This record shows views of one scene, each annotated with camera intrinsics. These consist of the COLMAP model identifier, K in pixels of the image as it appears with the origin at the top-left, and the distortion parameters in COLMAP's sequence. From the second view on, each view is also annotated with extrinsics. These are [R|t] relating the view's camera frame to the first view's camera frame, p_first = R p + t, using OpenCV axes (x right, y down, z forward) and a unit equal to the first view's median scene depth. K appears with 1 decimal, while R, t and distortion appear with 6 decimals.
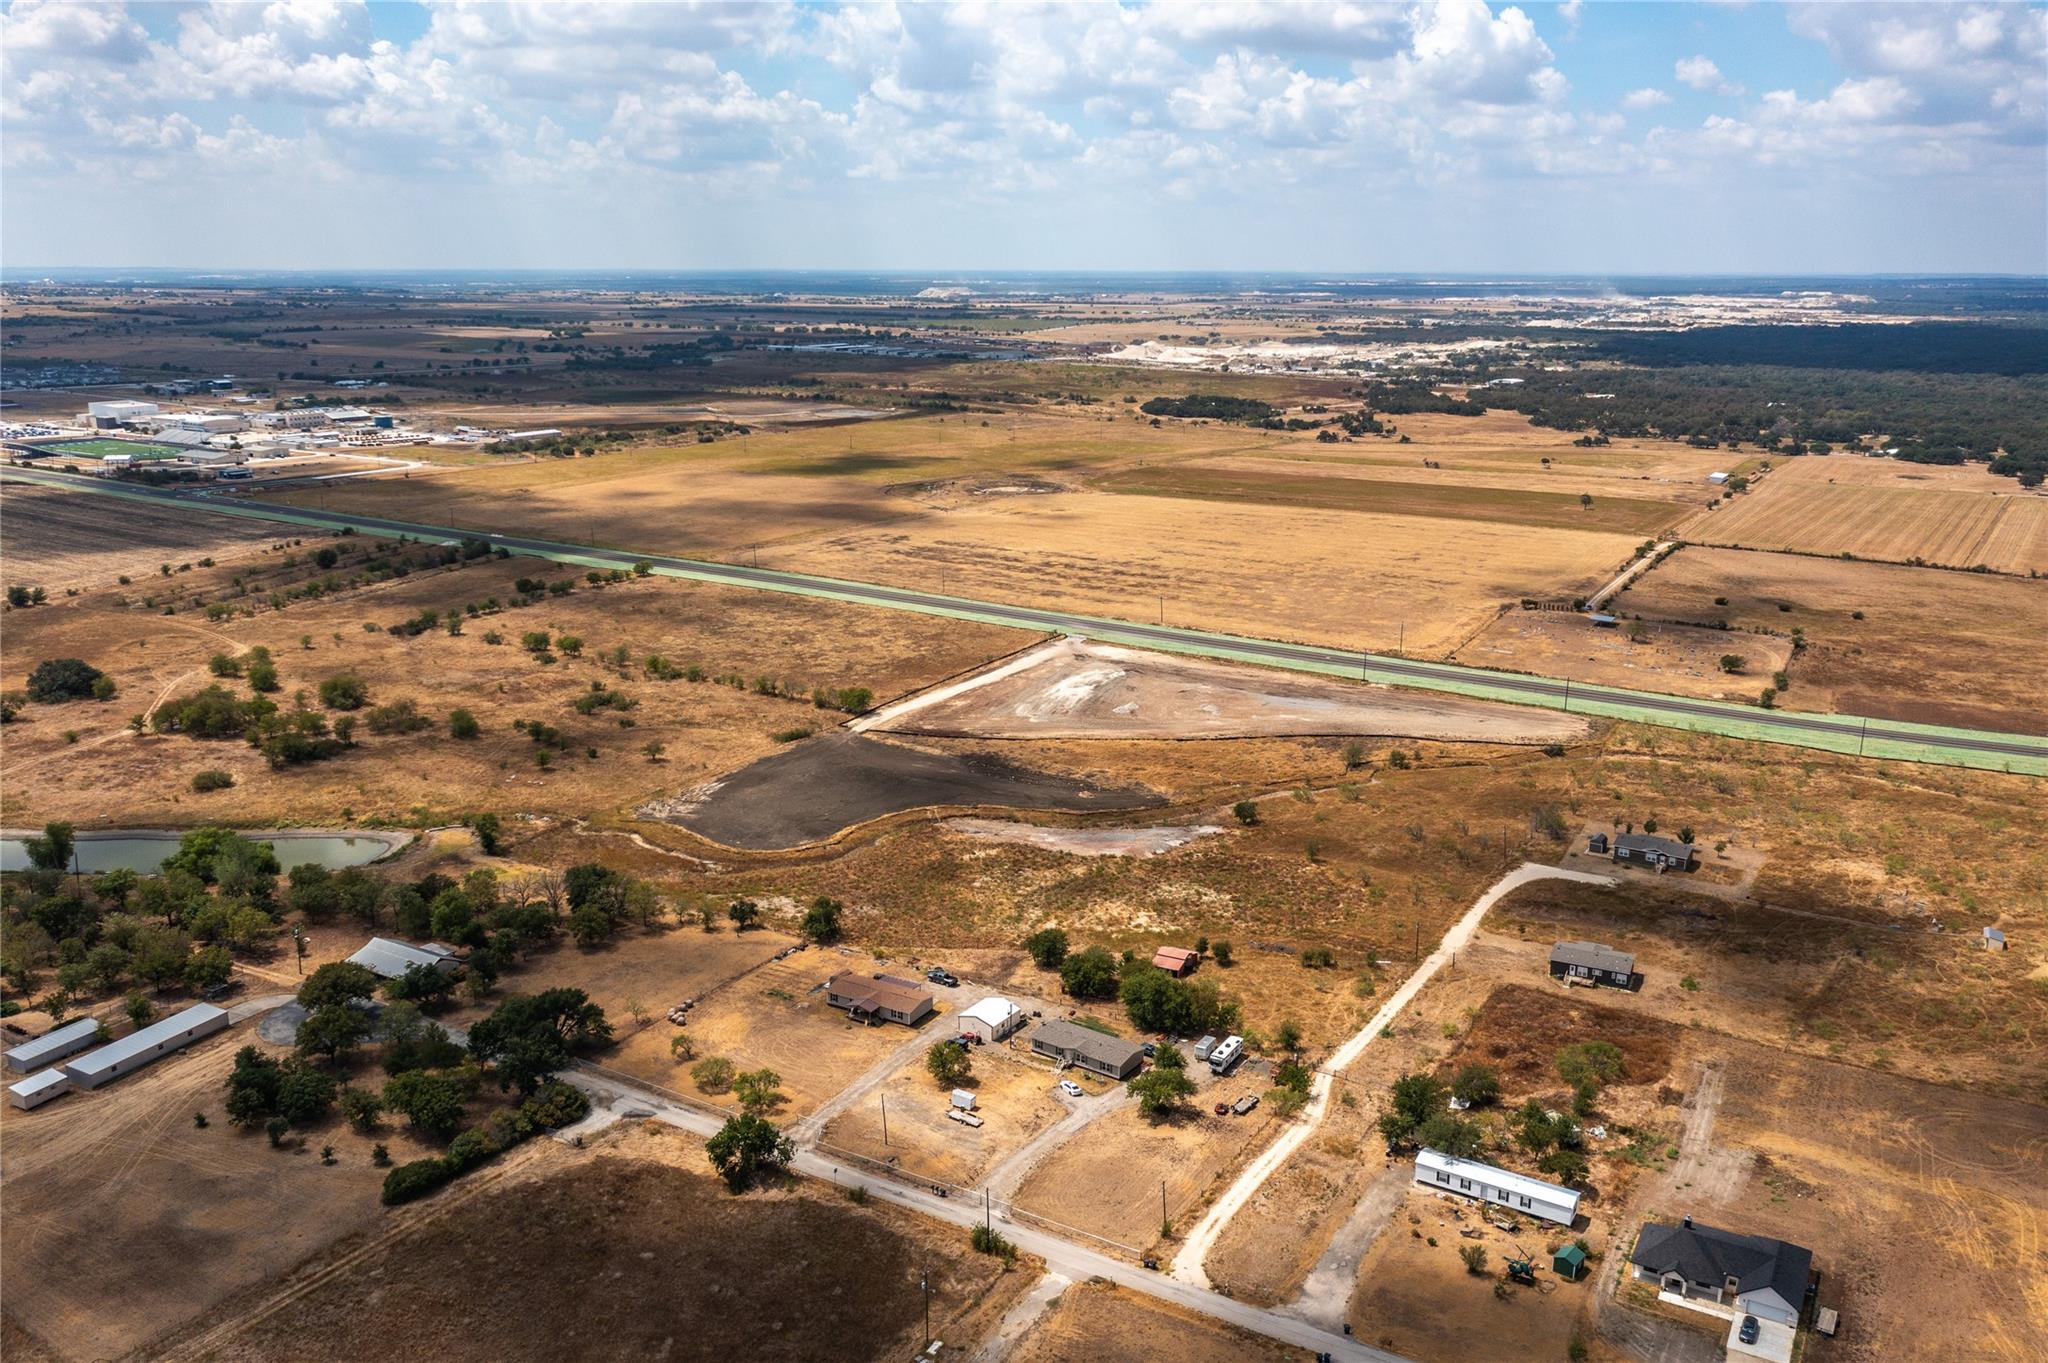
lens RADIAL K [[1608.6, 0, 1026.6], [0, 1608.6, 675.5], [0, 0, 1]] dist [-0.012073, 0.011212]
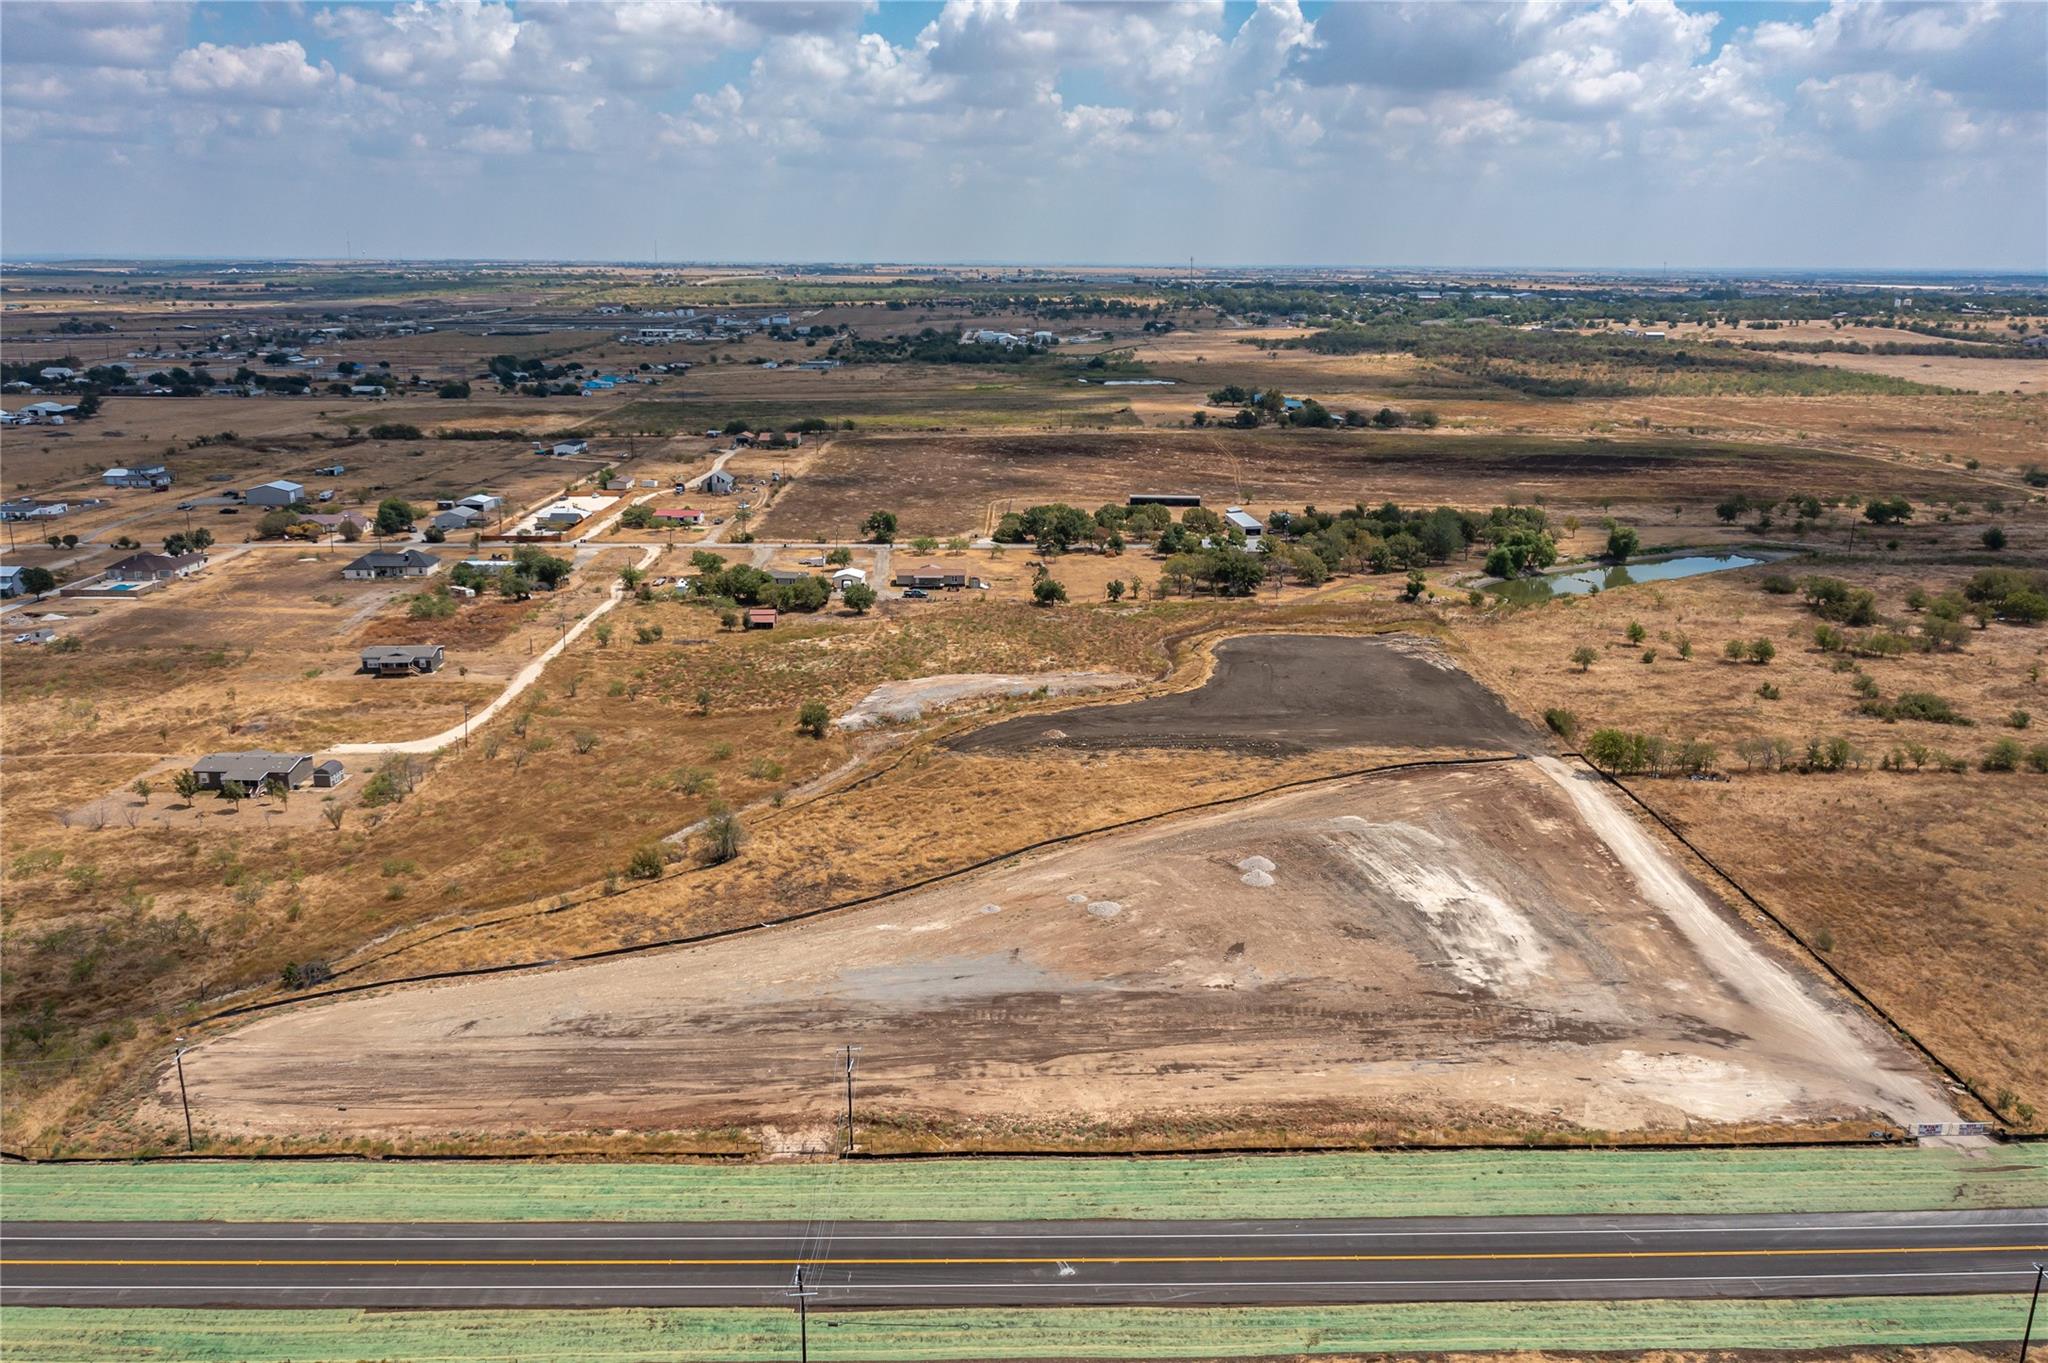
lens RADIAL K [[1617.2, 0, 1026.5], [0, 1617.2, 652.4], [0, 0, 1]] dist [-0.009924, 0.001351]
pose [[-0.854626, 0.115878, -0.506149, 0.554132], [-0.136497, 0.890360, 0.434313, -0.364994], [0.500982, 0.440263, -0.745108, 2.059868]]
